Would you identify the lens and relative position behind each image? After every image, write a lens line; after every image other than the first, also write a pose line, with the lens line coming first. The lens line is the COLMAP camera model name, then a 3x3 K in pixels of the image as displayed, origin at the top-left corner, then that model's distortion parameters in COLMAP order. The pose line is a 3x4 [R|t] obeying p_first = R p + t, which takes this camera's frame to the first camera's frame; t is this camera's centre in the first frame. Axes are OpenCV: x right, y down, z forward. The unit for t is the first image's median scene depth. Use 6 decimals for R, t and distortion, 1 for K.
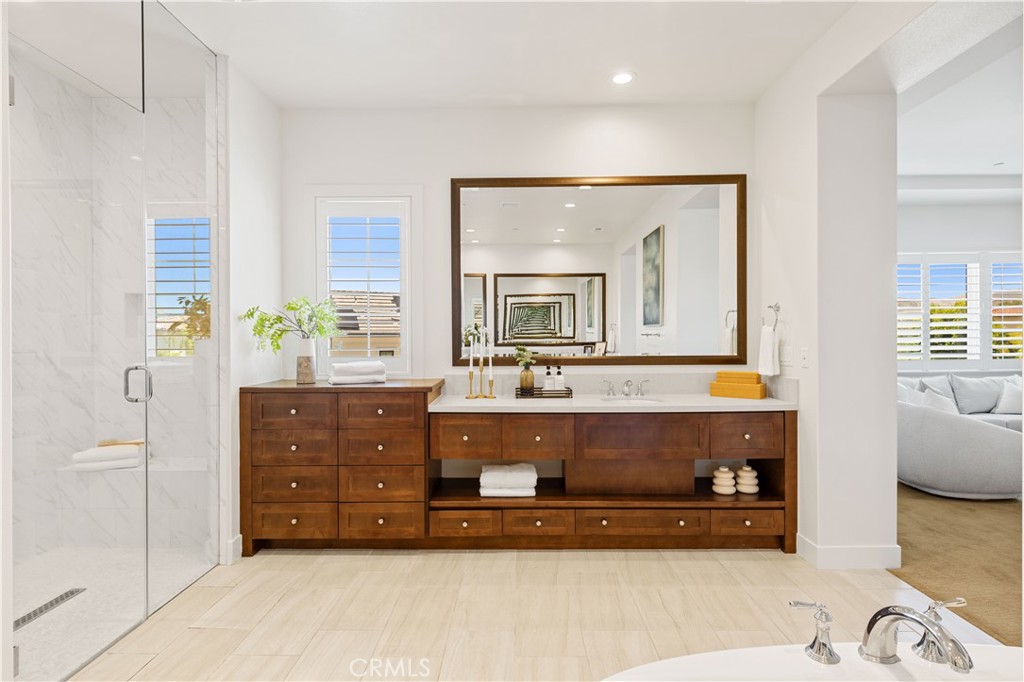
lens RADIAL K [[537.4, 0, 512.0], [0, 537.4, 341.0], [0, 0, 1]] dist [0.000778, 0.000143]
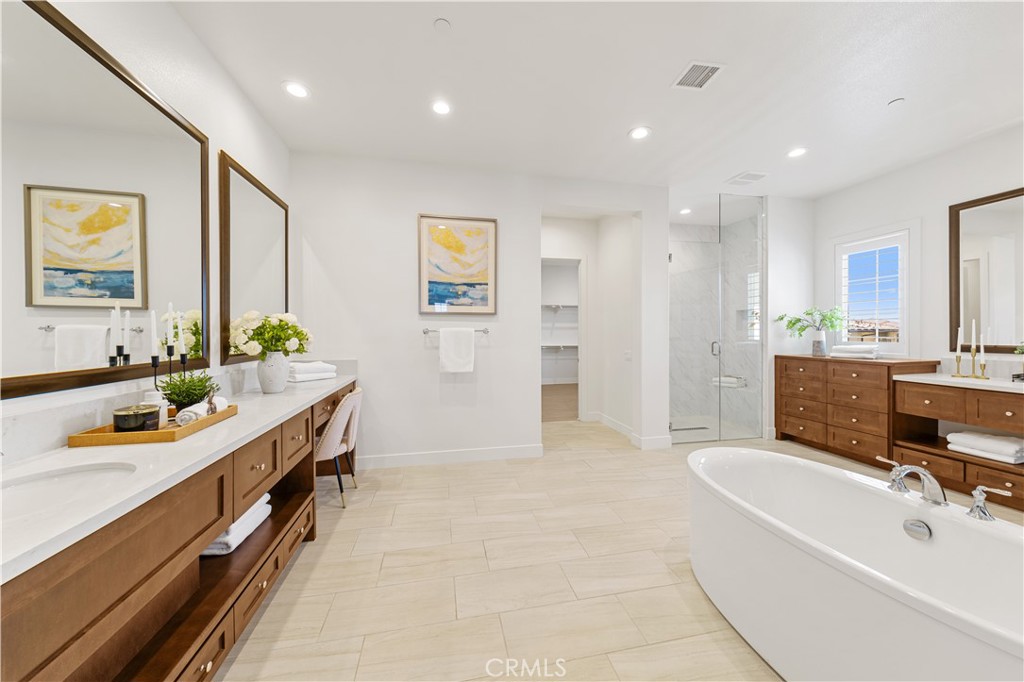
lens RADIAL K [[333.1, 0, 514.4], [0, 333.1, 337.4], [0, 0, 1]] dist [0.001096, -0.001331]
pose [[0.202255, 0.015498, -0.979210, 0.520203], [0.000460, 0.999873, 0.015920, -0.000326], [0.979333, -0.003670, 0.202222, -0.211534]]
